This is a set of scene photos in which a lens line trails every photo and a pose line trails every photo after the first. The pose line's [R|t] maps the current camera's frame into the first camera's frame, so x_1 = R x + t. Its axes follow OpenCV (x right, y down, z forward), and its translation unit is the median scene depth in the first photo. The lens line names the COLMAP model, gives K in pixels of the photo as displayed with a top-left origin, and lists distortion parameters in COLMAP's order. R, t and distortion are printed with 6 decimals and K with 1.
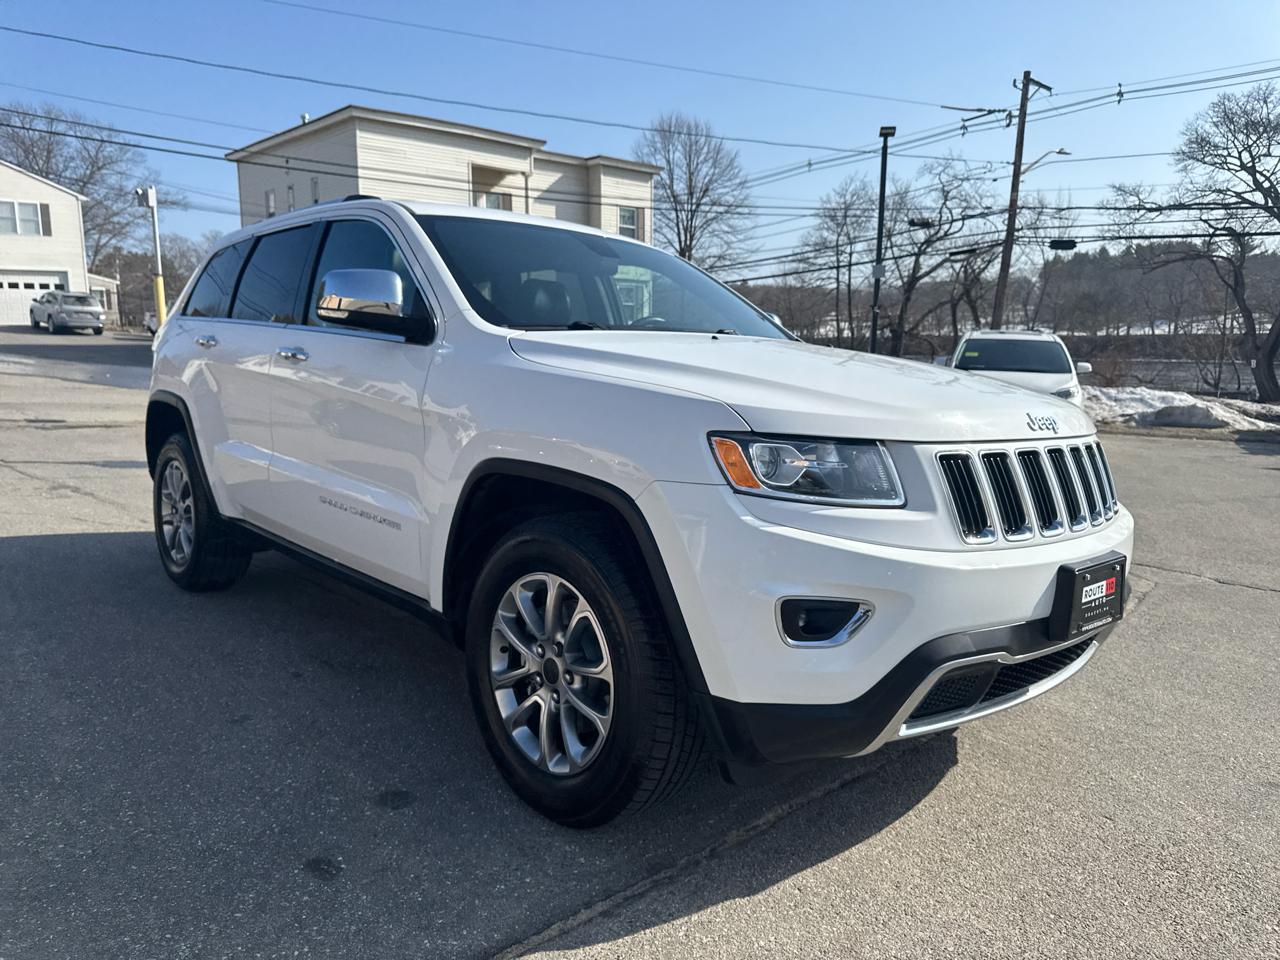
lens RADIAL K [[908.9, 0, 648.4], [0, 908.9, 479.8], [0, 0, 1]] dist [0.025166, -0.046284]
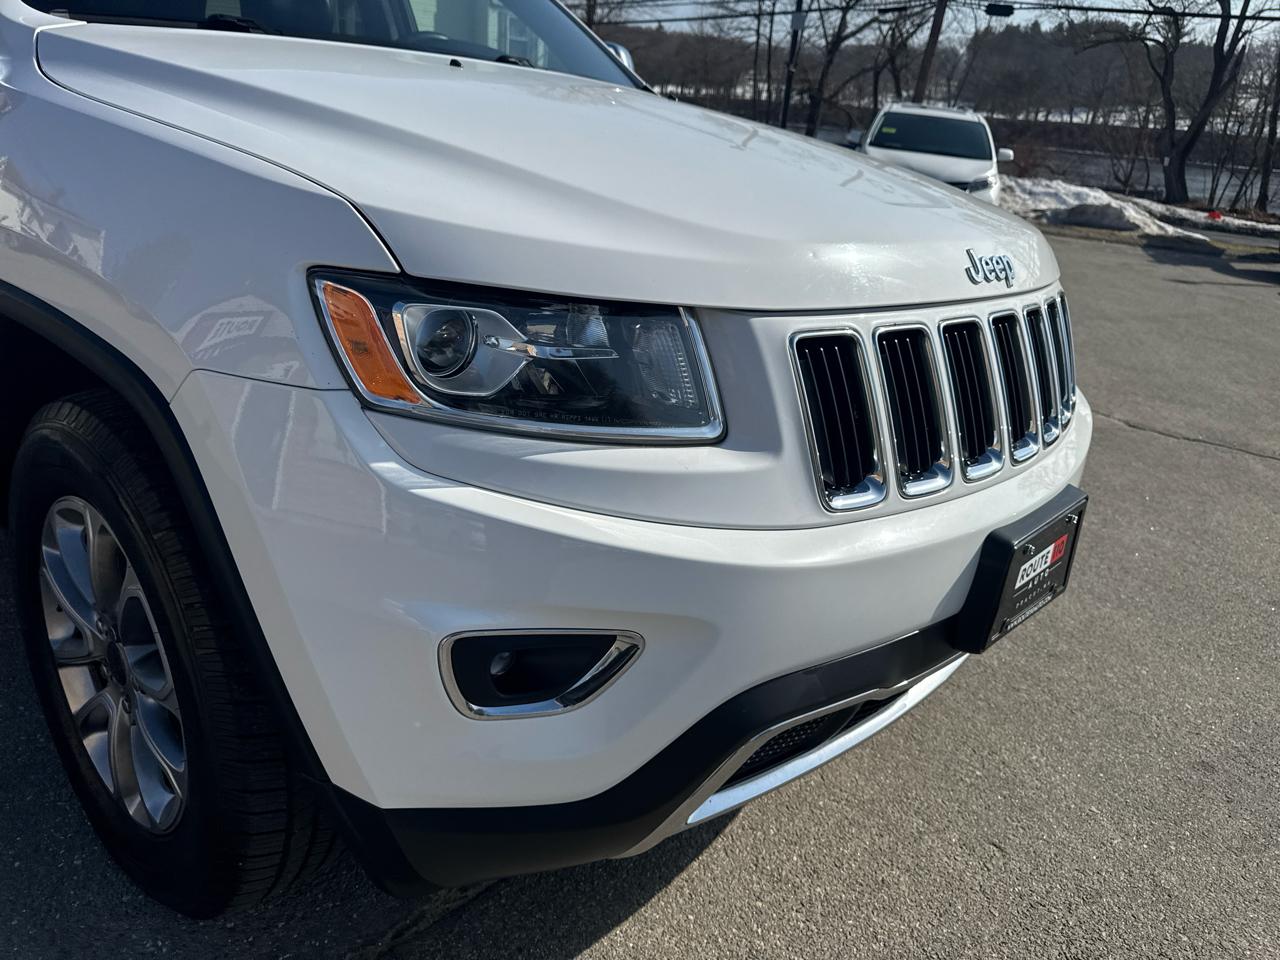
lens RADIAL K [[930.1, 0, 661.1], [0, 930.1, 477.0], [0, 0, 1]] dist [0.002294, -0.002469]
pose [[0.991266, 0.025888, 0.129313, 0.013473], [-0.055935, 0.970509, 0.234485, -0.005241], [-0.119429, -0.239671, 0.963481, 0.037196]]
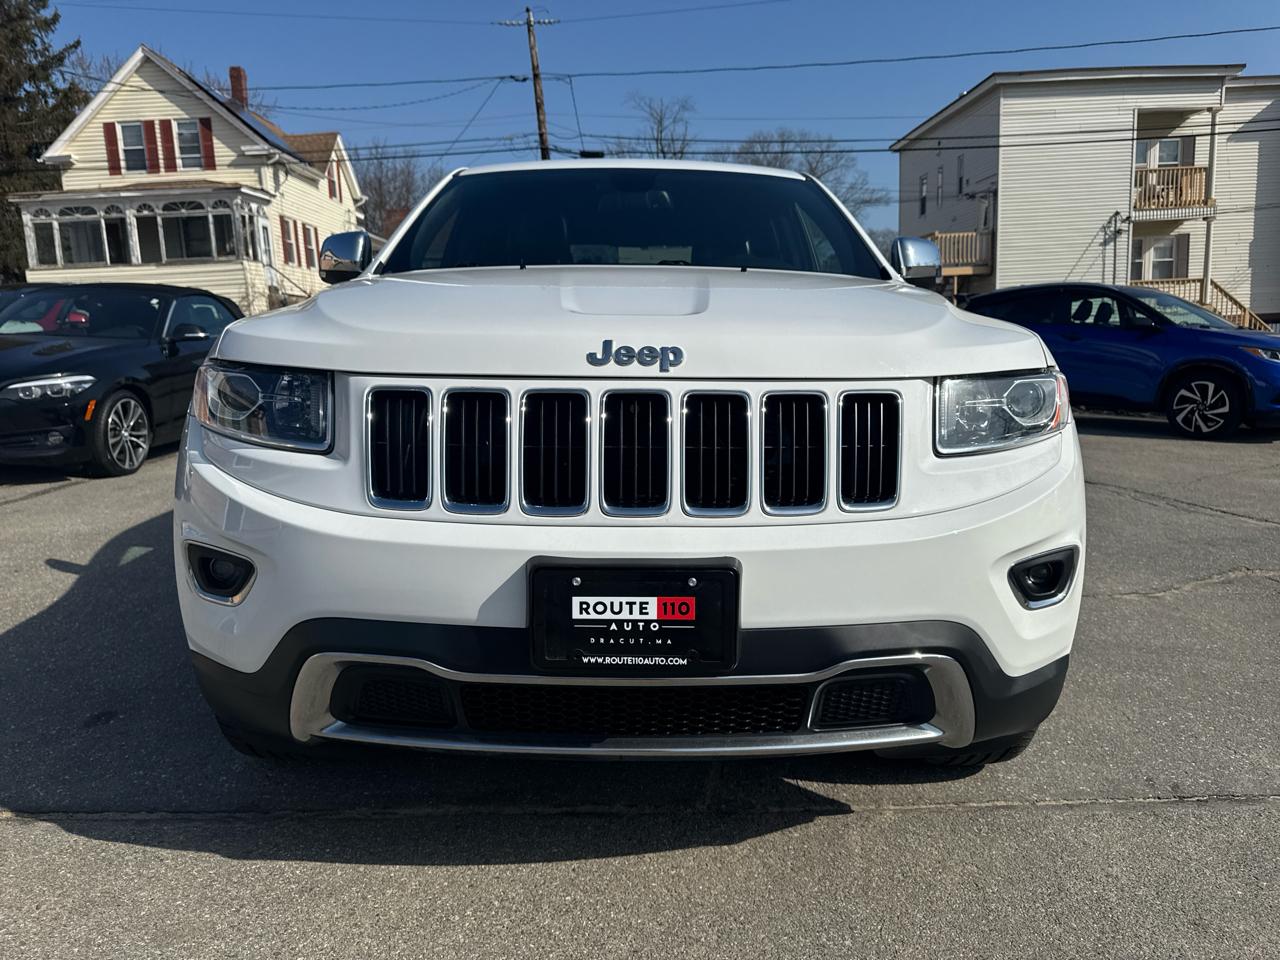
lens RADIAL K [[907.0, 0, 640.3], [0, 907.0, 485.8], [0, 0, 1]] dist [0.006737, -0.007544]
pose [[0.744891, 0.076519, -0.662783, 0.075775], [-0.059322, 0.997063, 0.048440, 0.000249], [0.664543, 0.003235, 0.747243, 0.043237]]
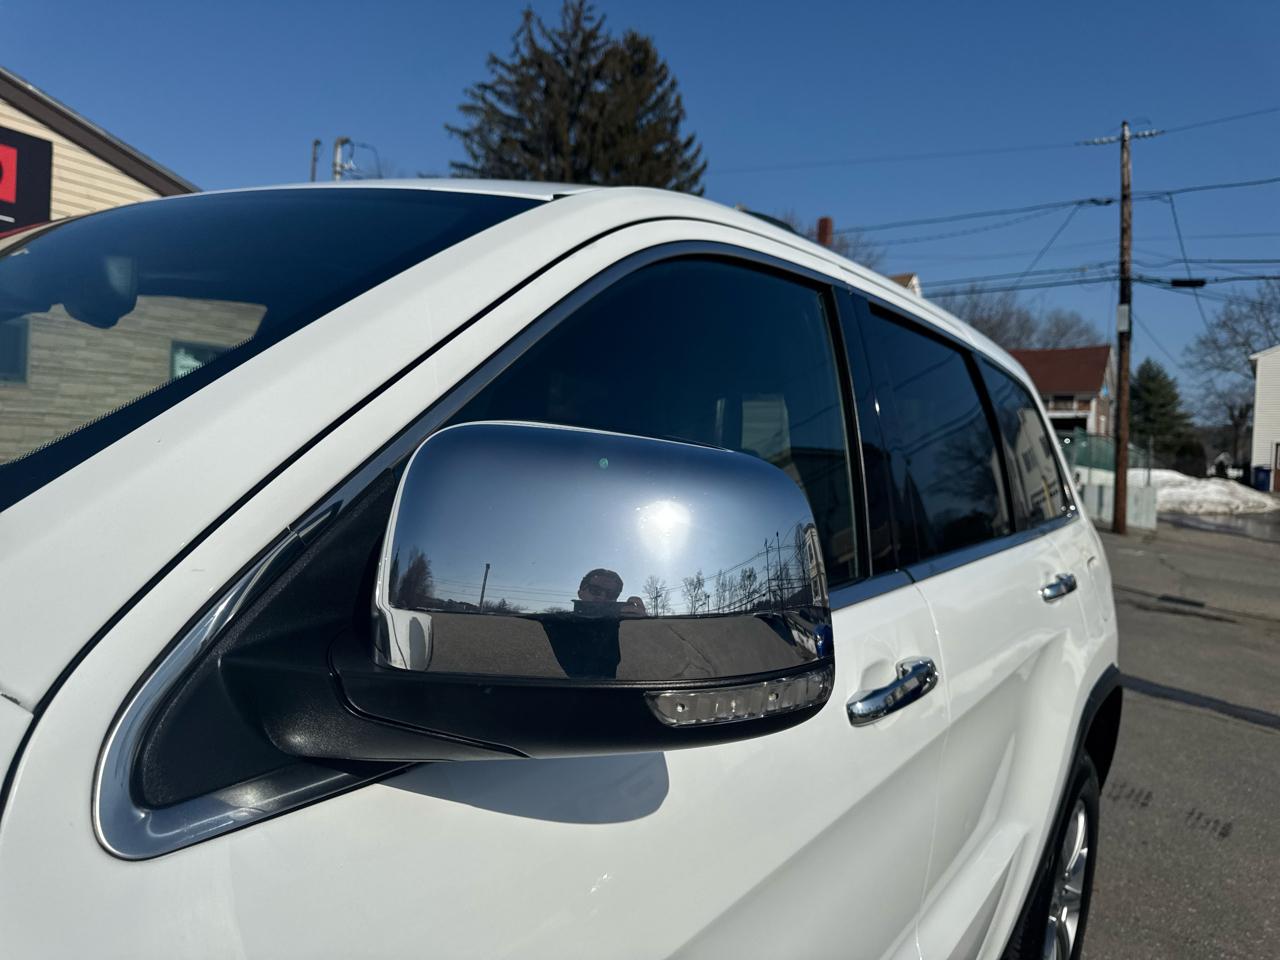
lens RADIAL K [[939.5, 0, 627.4], [0, 939.5, 480.1], [0, 0, 1]] dist [0.072790, -0.091118]
pose [[0.224019, 0.014427, -0.974478, 0.046267], [-0.194024, 0.980535, -0.030087, -0.026830], [0.955076, 0.195812, 0.222458, 0.147372]]
